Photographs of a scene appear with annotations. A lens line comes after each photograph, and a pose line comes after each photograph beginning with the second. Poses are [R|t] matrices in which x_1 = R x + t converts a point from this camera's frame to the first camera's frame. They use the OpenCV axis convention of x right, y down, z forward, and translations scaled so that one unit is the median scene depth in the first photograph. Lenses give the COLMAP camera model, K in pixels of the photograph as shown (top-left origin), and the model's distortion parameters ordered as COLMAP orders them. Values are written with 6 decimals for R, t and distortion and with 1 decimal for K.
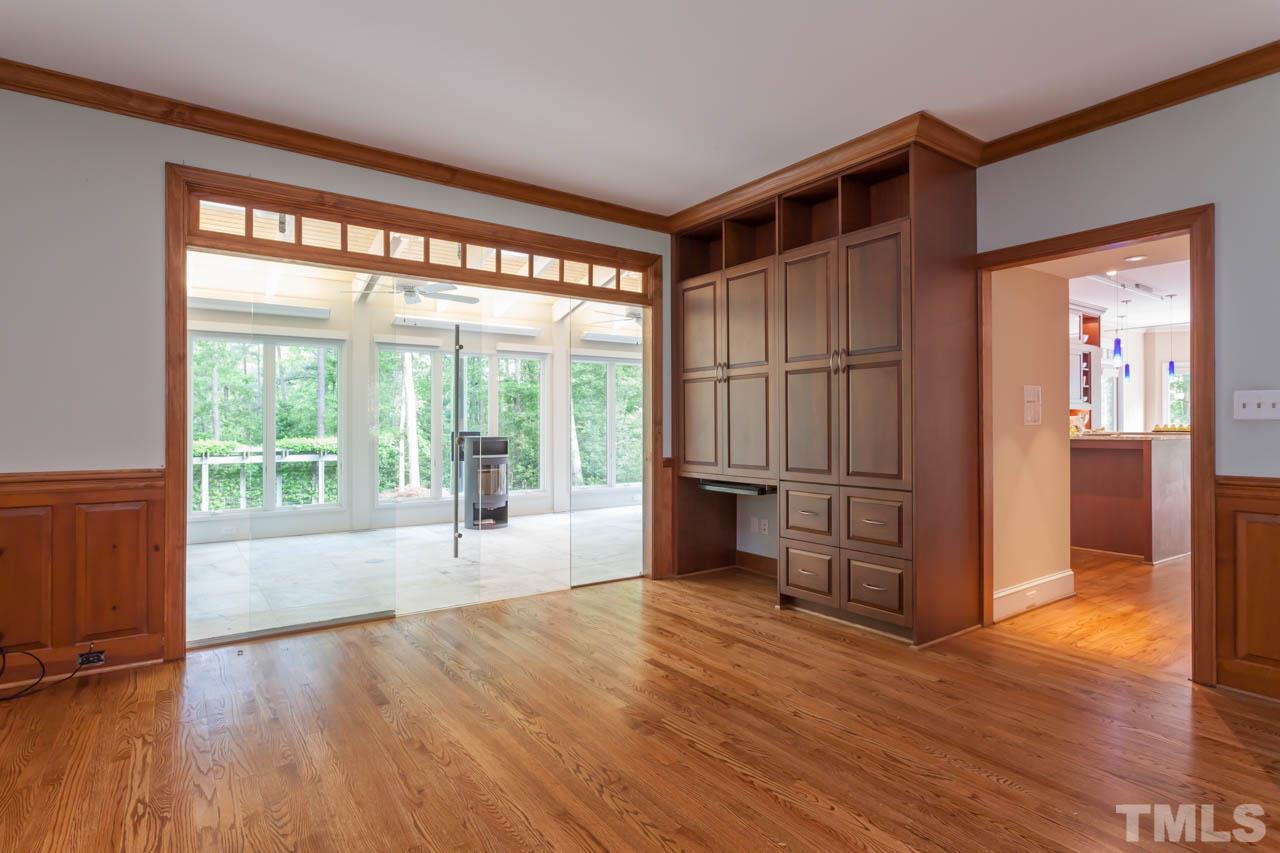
lens RADIAL K [[618.7, 0, 642.7], [0, 618.7, 424.7], [0, 0, 1]] dist [0.000041, 0.000675]
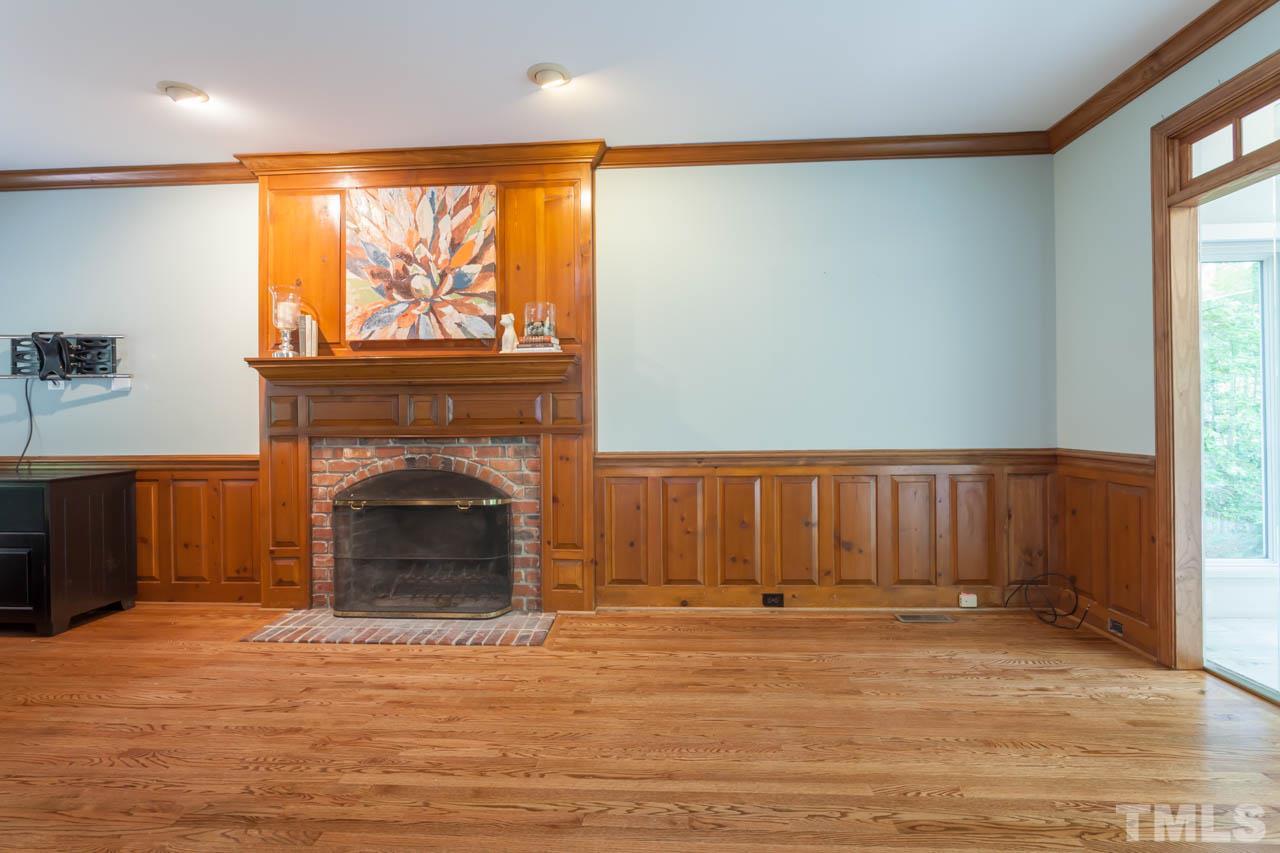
lens RADIAL K [[618.7, 0, 642.7], [0, 618.7, 424.7], [0, 0, 1]] dist [0.000041, 0.000675]
pose [[-0.602435, 0.019055, -0.797941, 0.514446], [0.015936, 0.999803, 0.011844, -0.000574], [0.798009, -0.005580, -0.602620, 1.103844]]
